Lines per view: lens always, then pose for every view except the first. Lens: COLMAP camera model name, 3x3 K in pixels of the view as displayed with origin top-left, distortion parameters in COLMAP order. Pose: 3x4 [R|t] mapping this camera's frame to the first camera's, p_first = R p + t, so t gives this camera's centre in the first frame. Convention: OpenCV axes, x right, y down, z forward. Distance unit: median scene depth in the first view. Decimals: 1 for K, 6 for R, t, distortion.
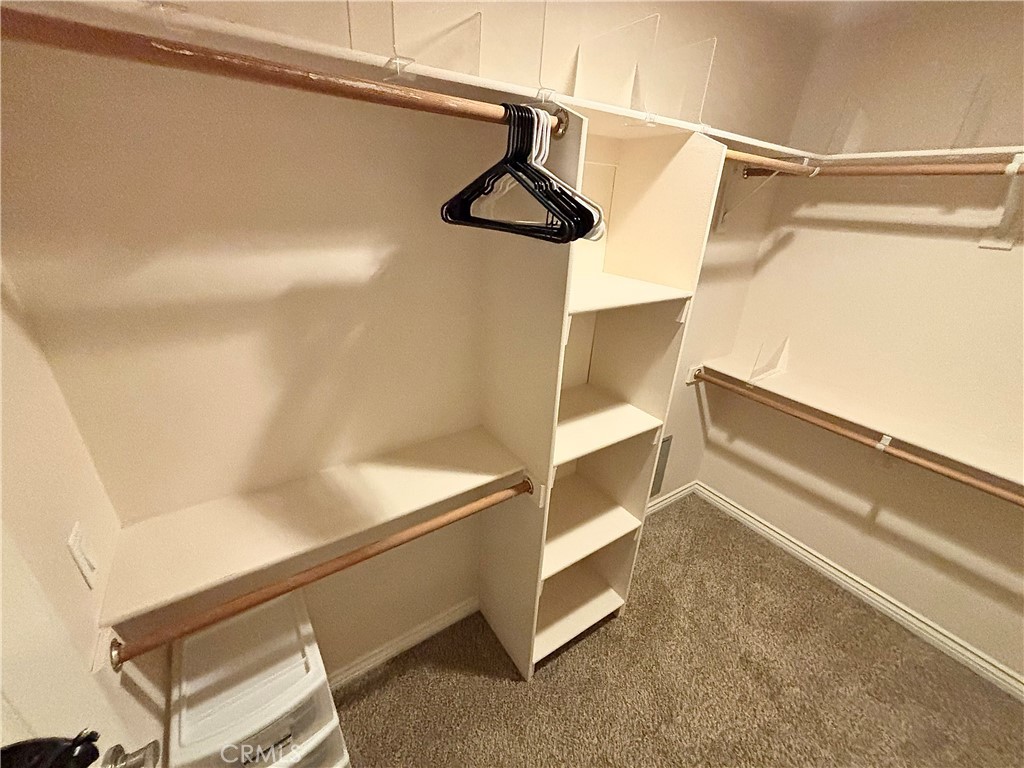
lens RADIAL K [[413.1, 0, 512.6], [0, 413.1, 382.5], [0, 0, 1]] dist [0.000406, -0.000384]
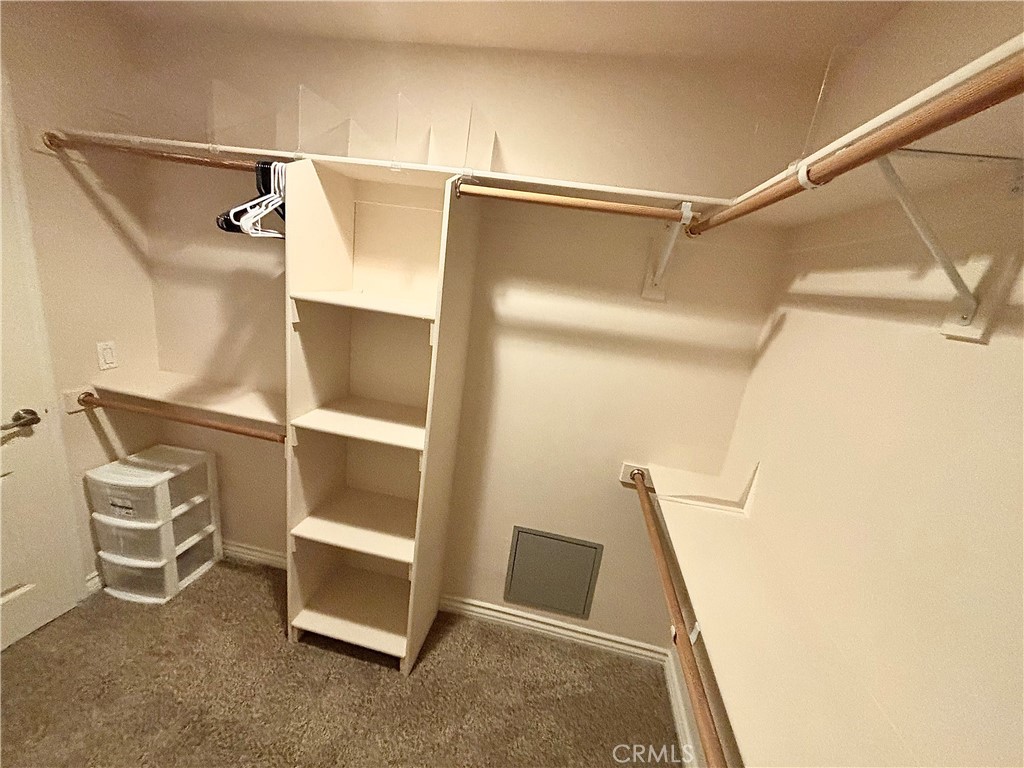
lens RADIAL K [[413.1, 0, 512.6], [0, 413.1, 382.5], [0, 0, 1]] dist [0.000406, -0.000384]
pose [[0.718317, 0.225519, -0.658151, 1.189436], [-0.370096, 0.924911, -0.087003, -0.043875], [0.589110, 0.306074, 0.747842, 0.367451]]
